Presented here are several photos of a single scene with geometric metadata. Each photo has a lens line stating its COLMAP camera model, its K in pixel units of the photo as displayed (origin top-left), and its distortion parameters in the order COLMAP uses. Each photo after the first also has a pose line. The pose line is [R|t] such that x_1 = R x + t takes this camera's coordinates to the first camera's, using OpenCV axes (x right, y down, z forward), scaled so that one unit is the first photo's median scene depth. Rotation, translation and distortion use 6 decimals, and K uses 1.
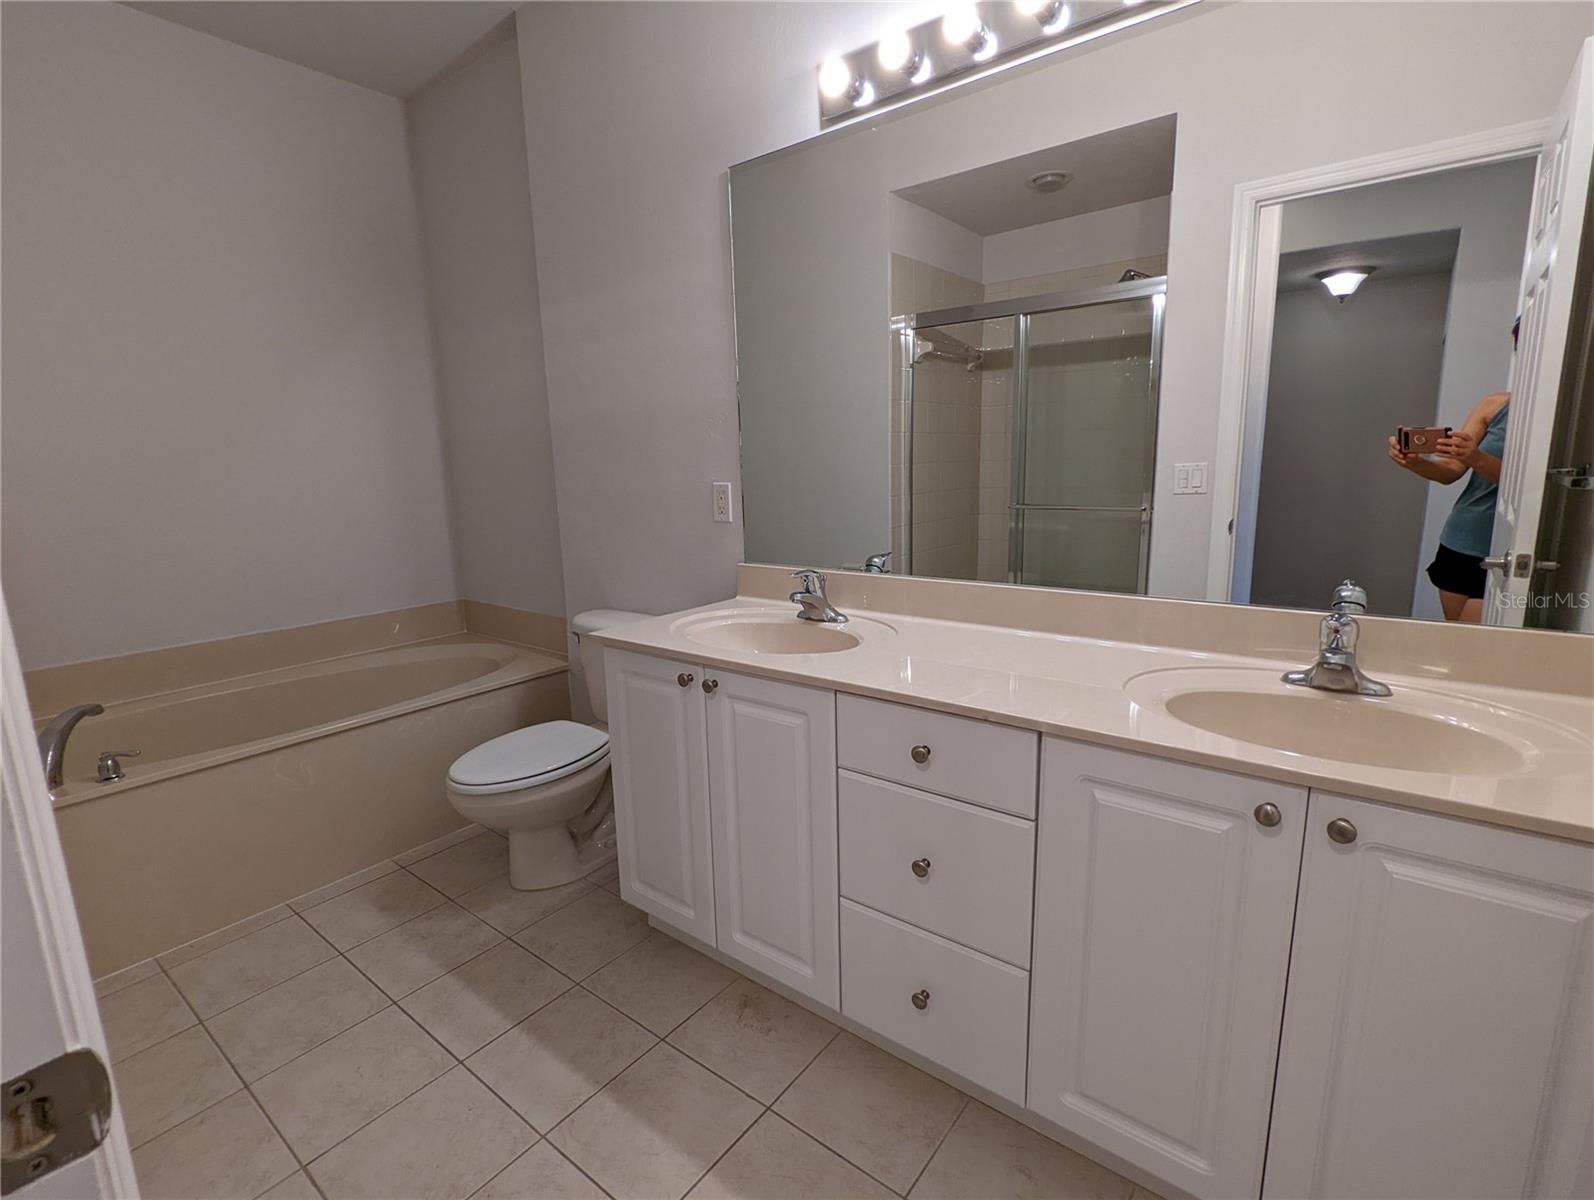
lens RADIAL K [[762.4, 0, 783.6], [0, 762.4, 603.3], [0, 0, 1]] dist [0.000494, 0.000520]
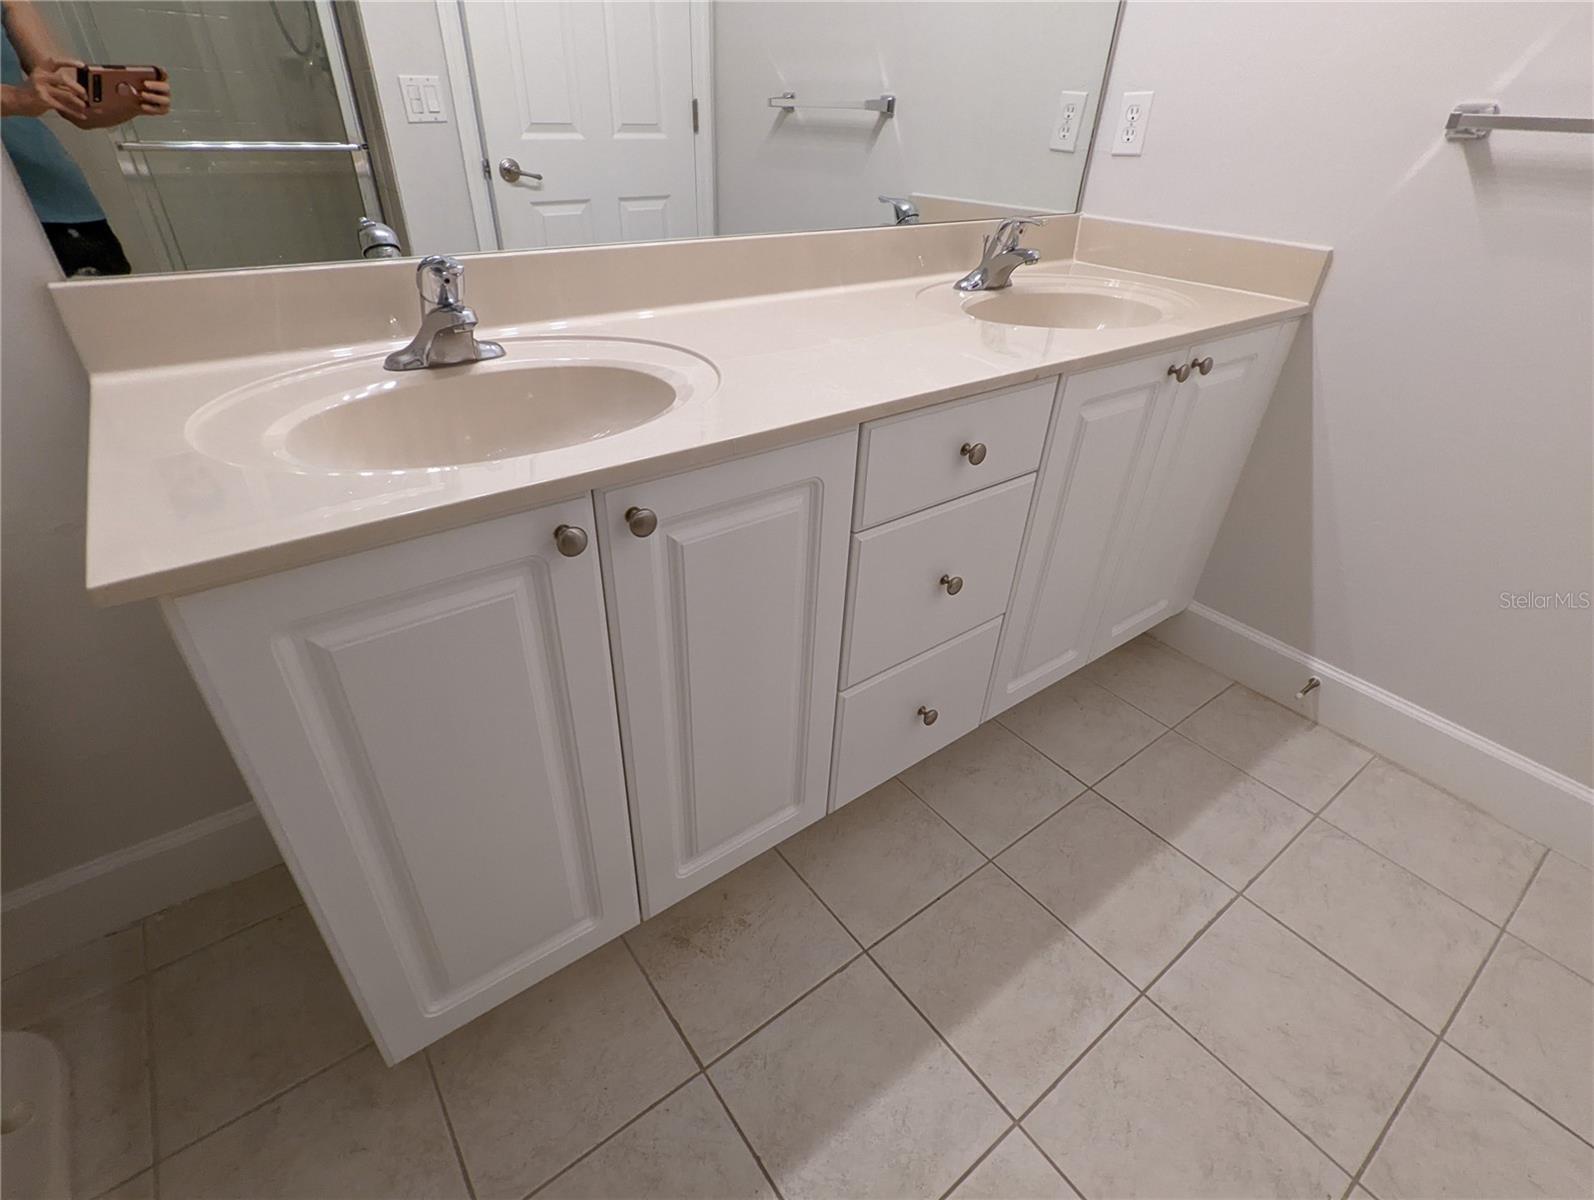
lens RADIAL K [[762.4, 0, 783.6], [0, 762.4, 603.3], [0, 0, 1]] dist [0.000494, 0.000520]
pose [[0.249395, -0.497944, 0.830574, -0.458570], [0.148598, 0.867195, 0.475279, -0.056582], [-0.956933, 0.004890, 0.290268, 0.719967]]
